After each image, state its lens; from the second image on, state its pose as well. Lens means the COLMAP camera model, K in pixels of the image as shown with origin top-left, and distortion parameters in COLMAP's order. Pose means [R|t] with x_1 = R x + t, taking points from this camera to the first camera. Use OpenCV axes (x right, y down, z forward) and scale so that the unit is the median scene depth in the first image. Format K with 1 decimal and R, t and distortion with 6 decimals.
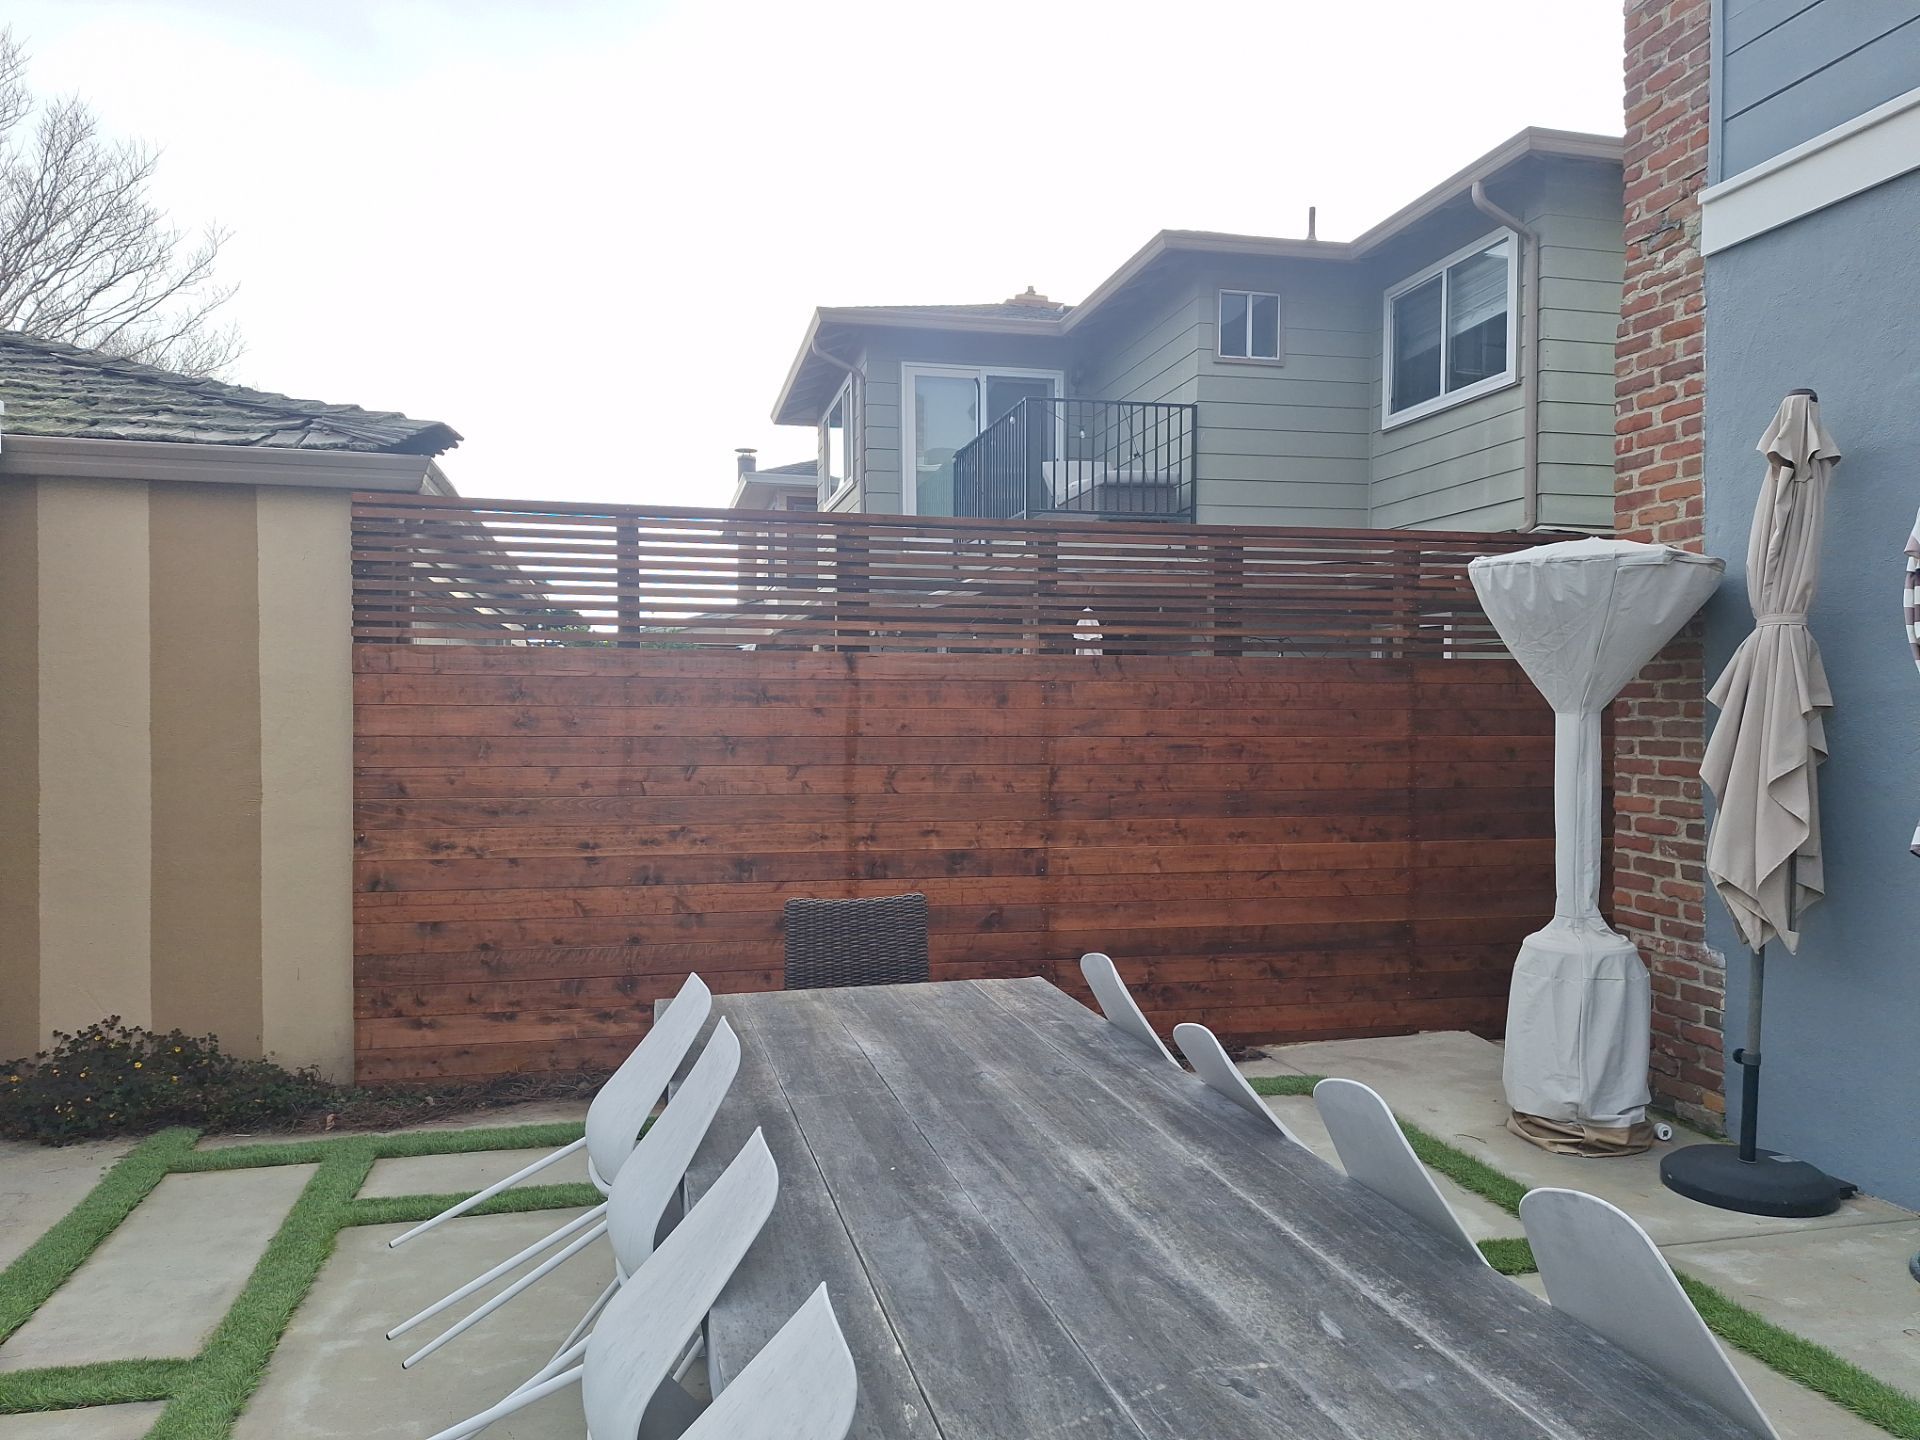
lens RADIAL K [[1354.9, 0, 961.4], [0, 1354.9, 711.7], [0, 0, 1]] dist [0.149590, -0.259534]
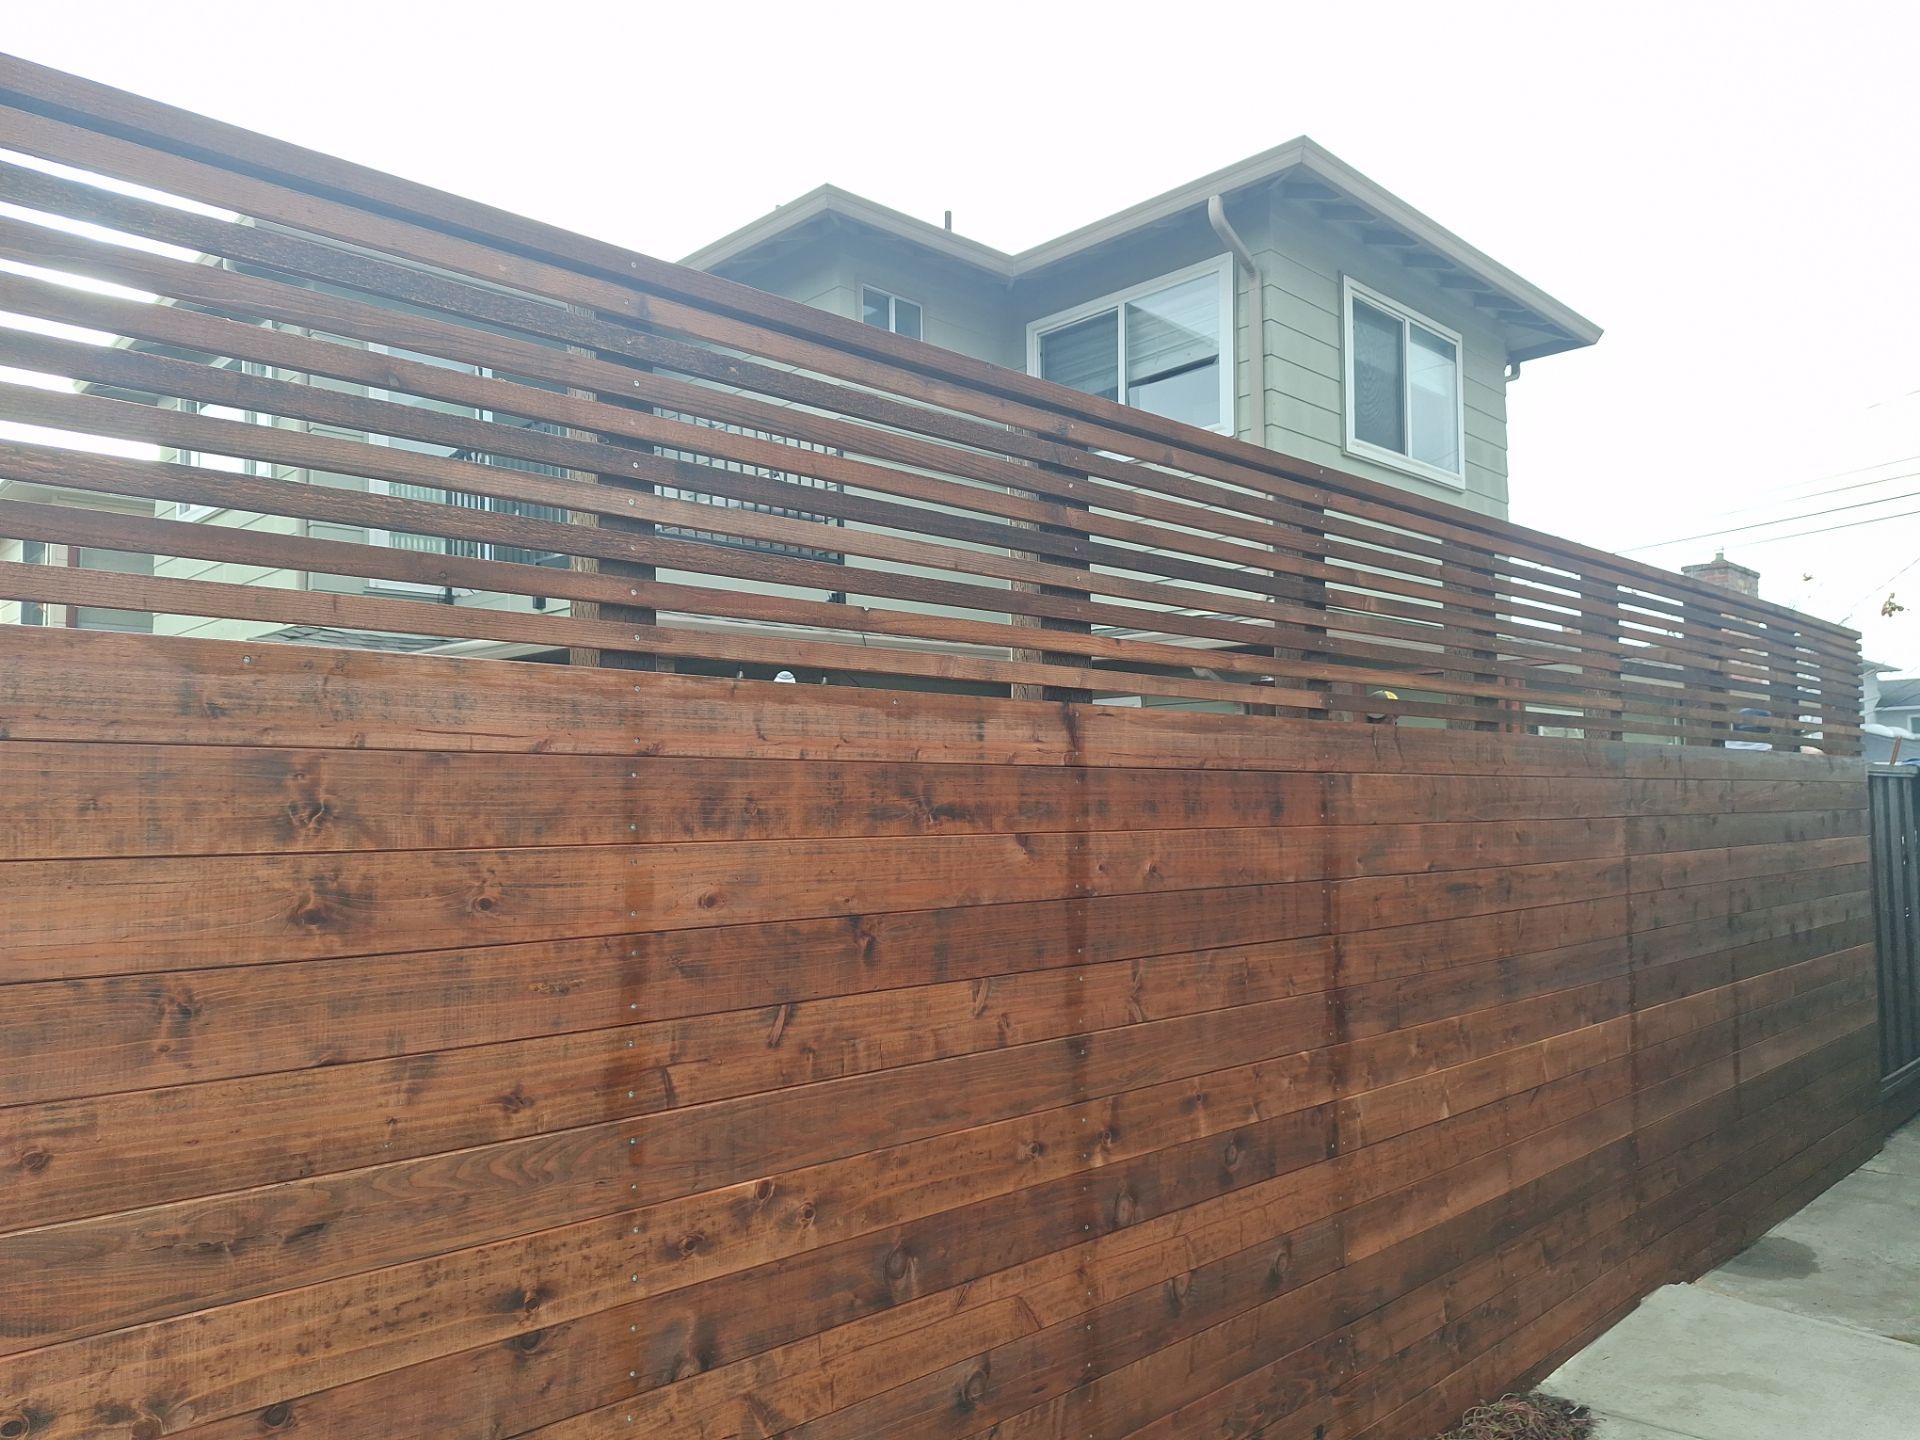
lens RADIAL K [[1345.7, 0, 957.0], [0, 1345.7, 730.6], [0, 0, 1]] dist [0.096562, -0.119817]
pose [[0.862523, 0.018153, 0.505692, -0.341130], [0.010199, 0.998530, -0.053239, -0.012904], [-0.505914, 0.051078, 0.861070, 0.667092]]
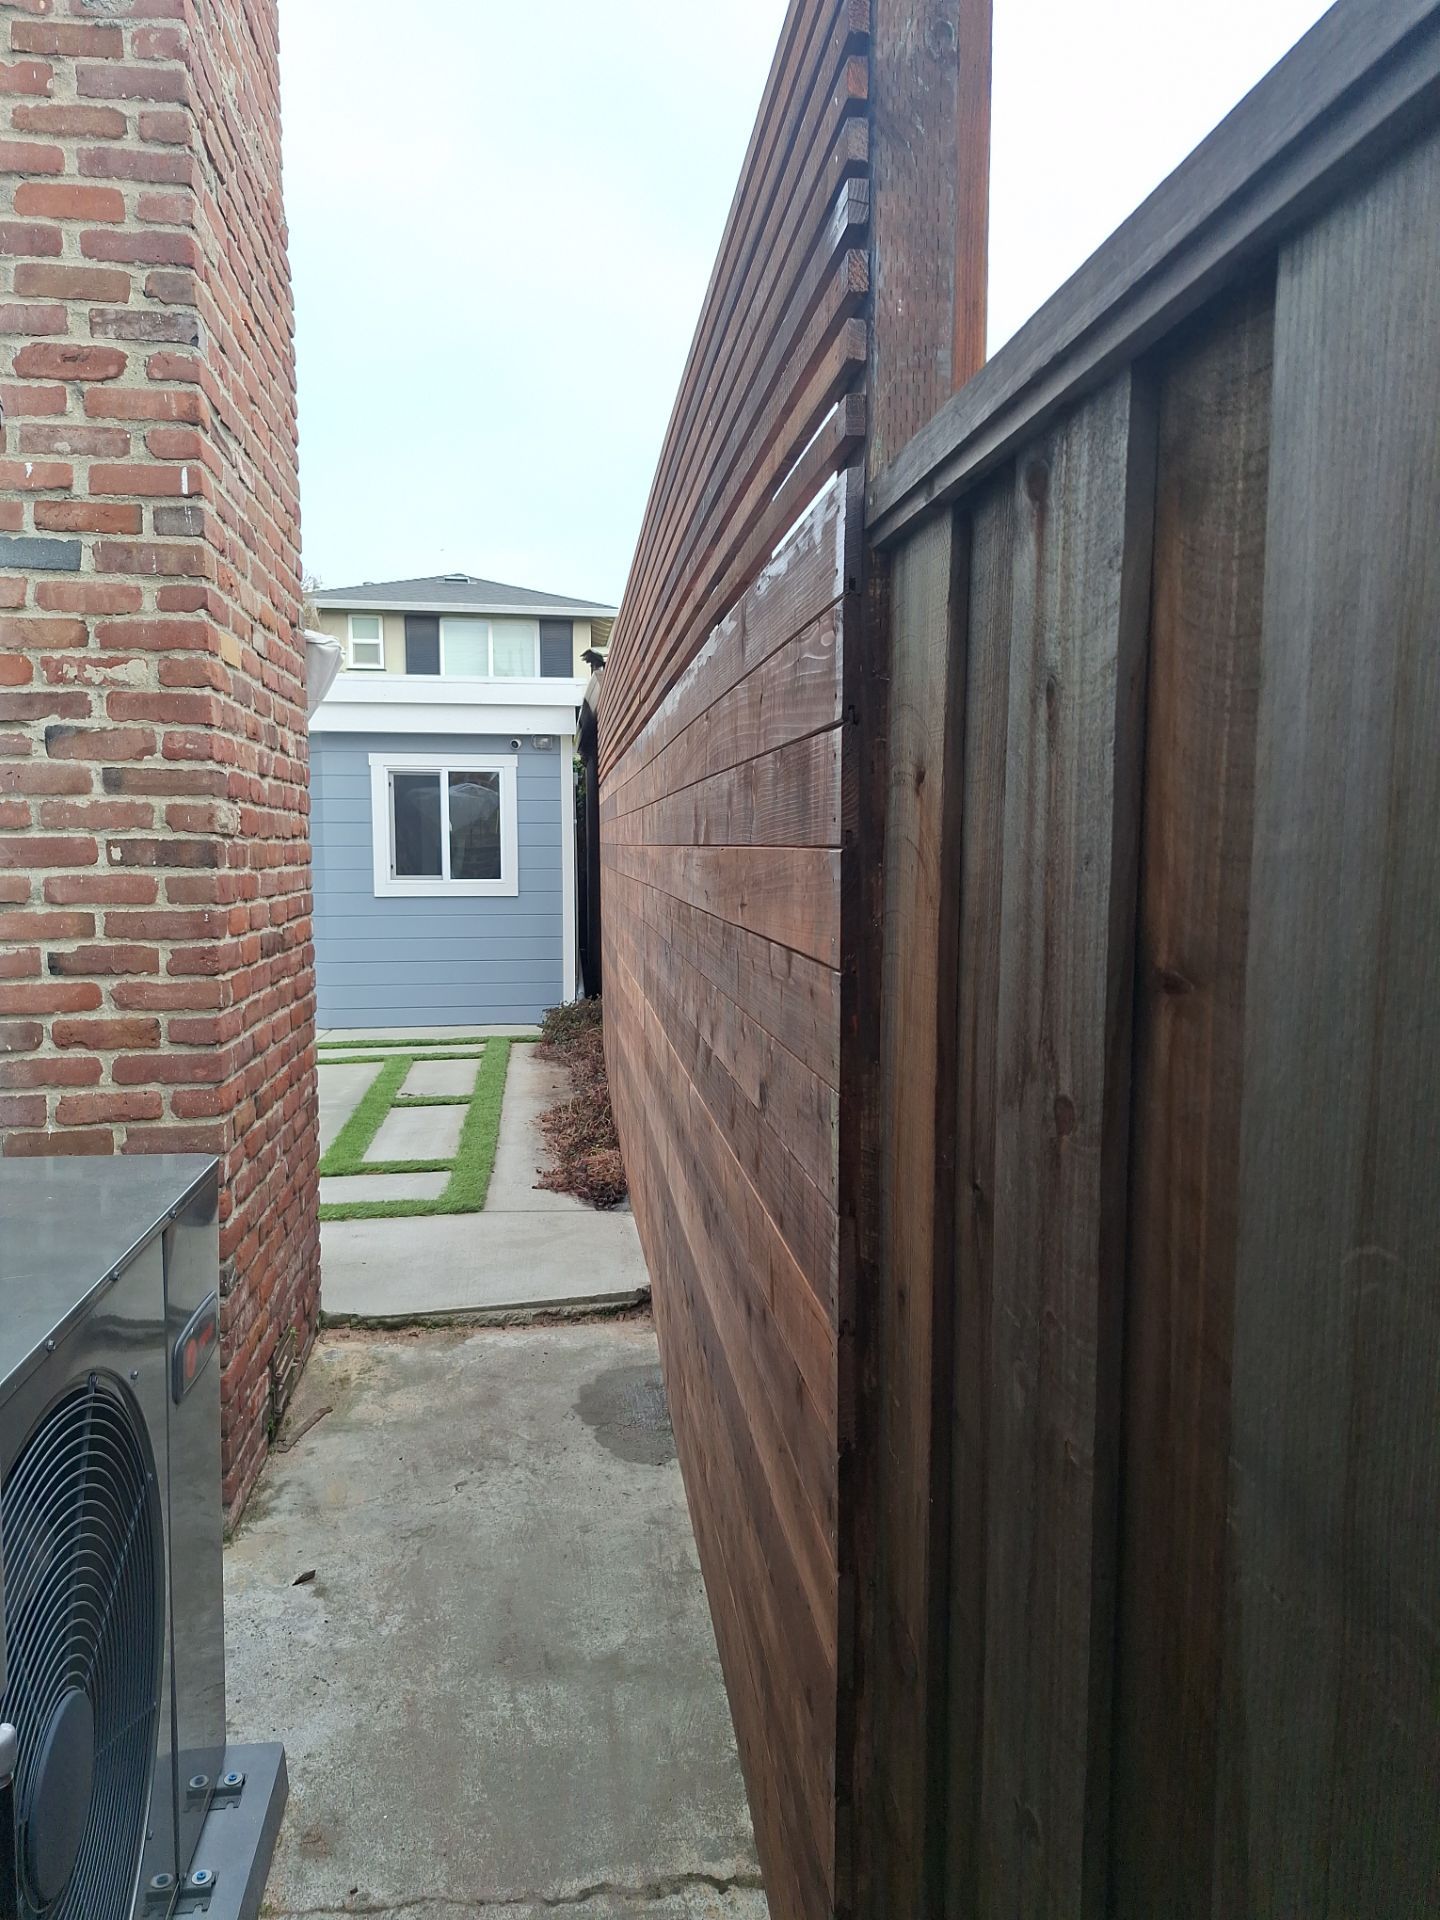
lens RADIAL K [[1327.0, 0, 716.8], [0, 1327.0, 964.6], [0, 0, 1]] dist [0.141270, -0.211620]
pose [[-0.118519, 0.093857, -0.988506, 1.126217], [0.000162, 0.995524, 0.094504, 0.016992], [0.992952, 0.011040, -0.118004, 1.274527]]
